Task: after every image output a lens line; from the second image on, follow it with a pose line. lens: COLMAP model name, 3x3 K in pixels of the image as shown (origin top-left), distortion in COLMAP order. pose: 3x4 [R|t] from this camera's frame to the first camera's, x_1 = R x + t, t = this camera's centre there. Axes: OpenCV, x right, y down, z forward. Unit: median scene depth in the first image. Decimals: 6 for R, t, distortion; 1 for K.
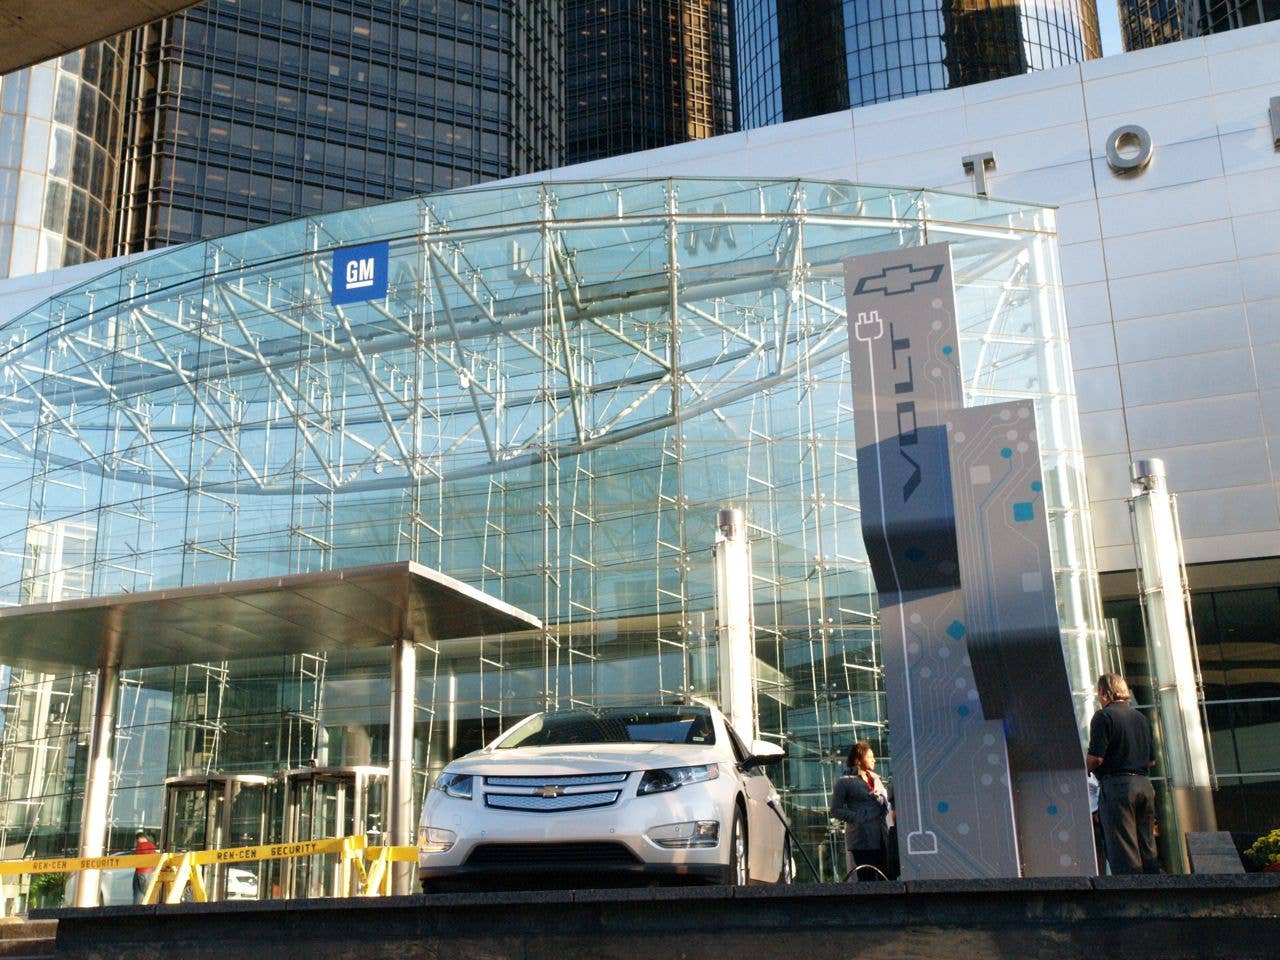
lens RADIAL K [[1439.1, 0, 632.7], [0, 1439.1, 478.3], [0, 0, 1]] dist [-0.040621, 0.223834]
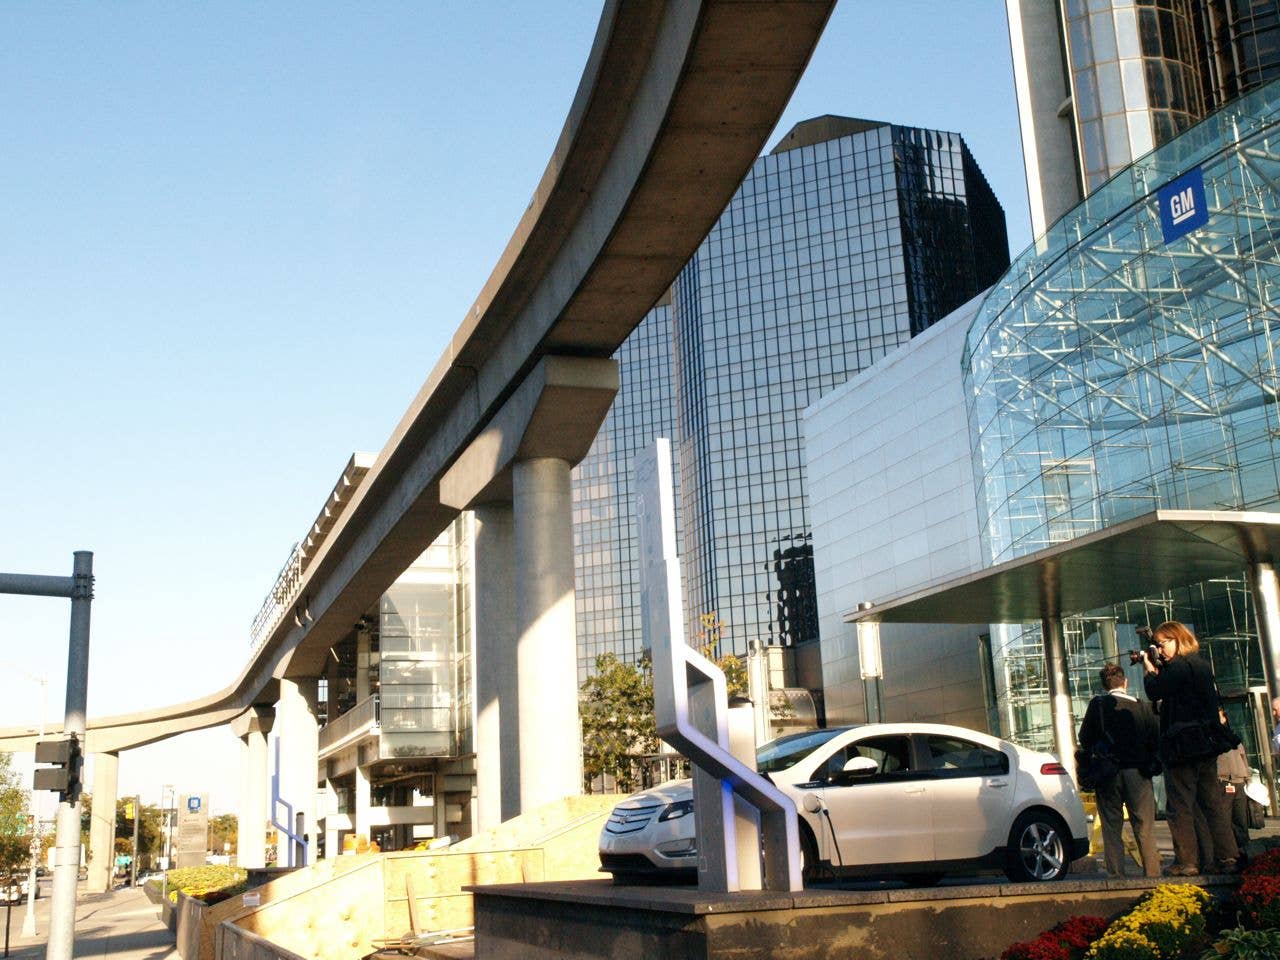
lens RADIAL K [[1430.3, 0, 640.0], [0, 1430.3, 480.0], [0, 0, 1]] dist [-0.015258, 0.186459]
pose [[0.631724, -0.193629, -0.750621, 0.294297], [0.256352, 0.966005, -0.033443, -0.019766], [0.731579, -0.171296, 0.659886, 0.015169]]
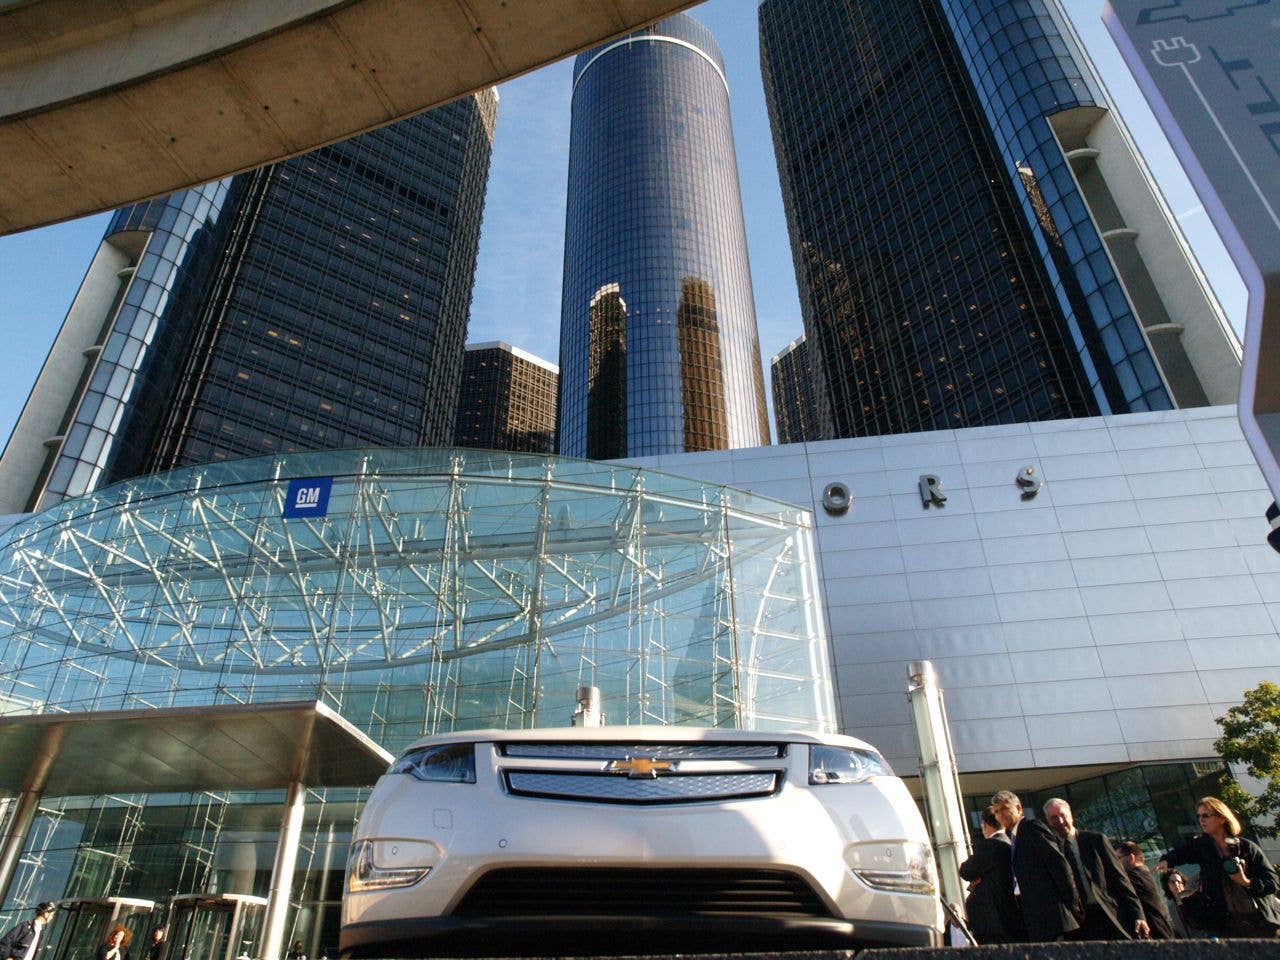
lens RADIAL K [[905.7, 0, 630.5], [0, 905.7, 476.1], [0, 0, 1]] dist [-0.132203, 0.114451]
pose [[0.980458, 0.119087, 0.156592, -0.030399], [-0.070141, 0.955267, -0.287306, 0.052641], [-0.183802, 0.270708, 0.944952, 0.169673]]
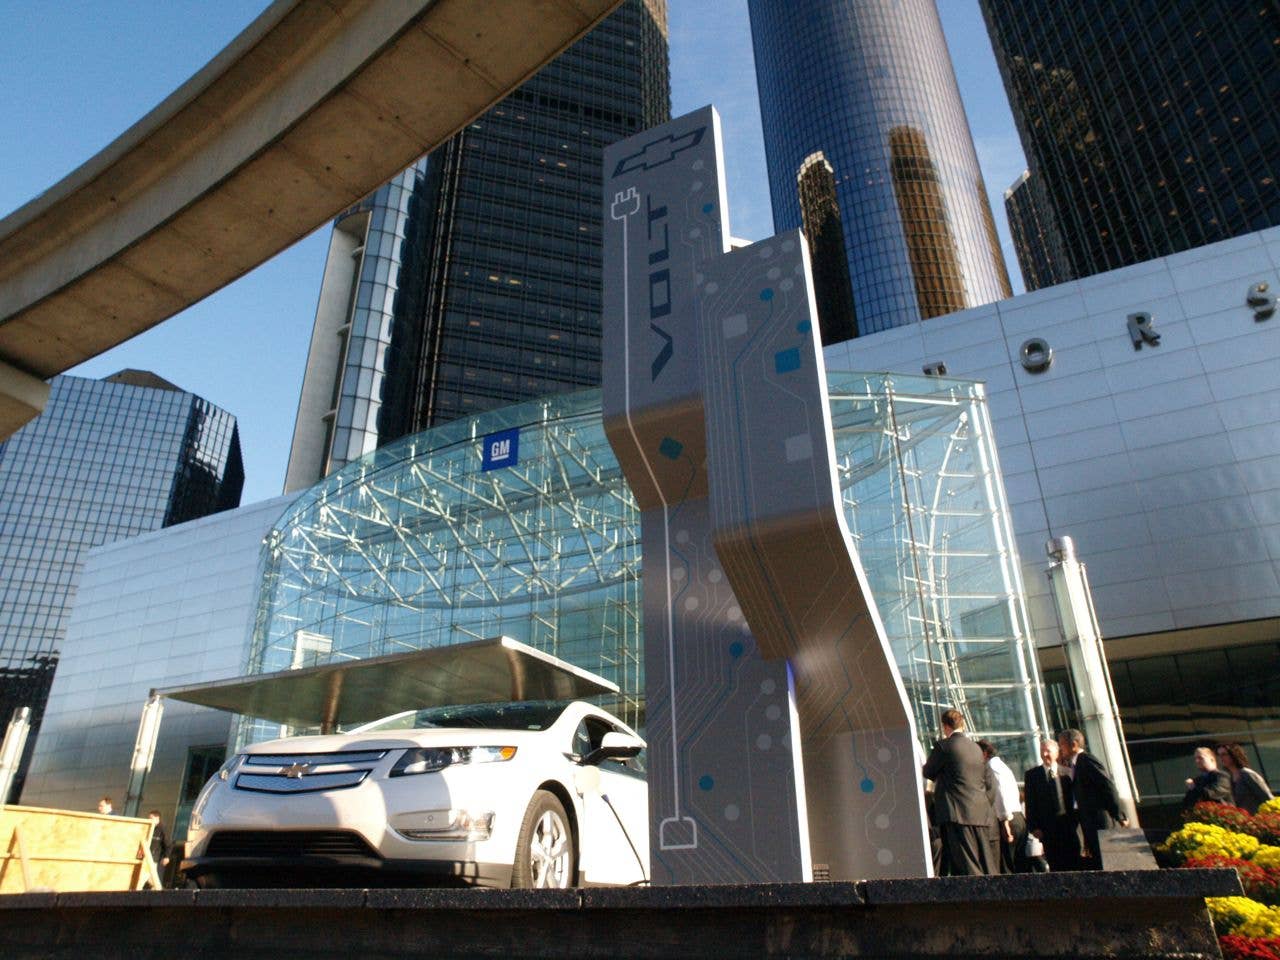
lens RADIAL K [[903.2, 0, 631.7], [0, 903.2, 475.4], [0, 0, 1]] dist [-0.136653, 0.114792]
pose [[0.991666, -0.044689, -0.120840, 0.053532], [0.025055, 0.986902, -0.159363, 0.032988], [0.126379, 0.155007, 0.979796, 0.120080]]
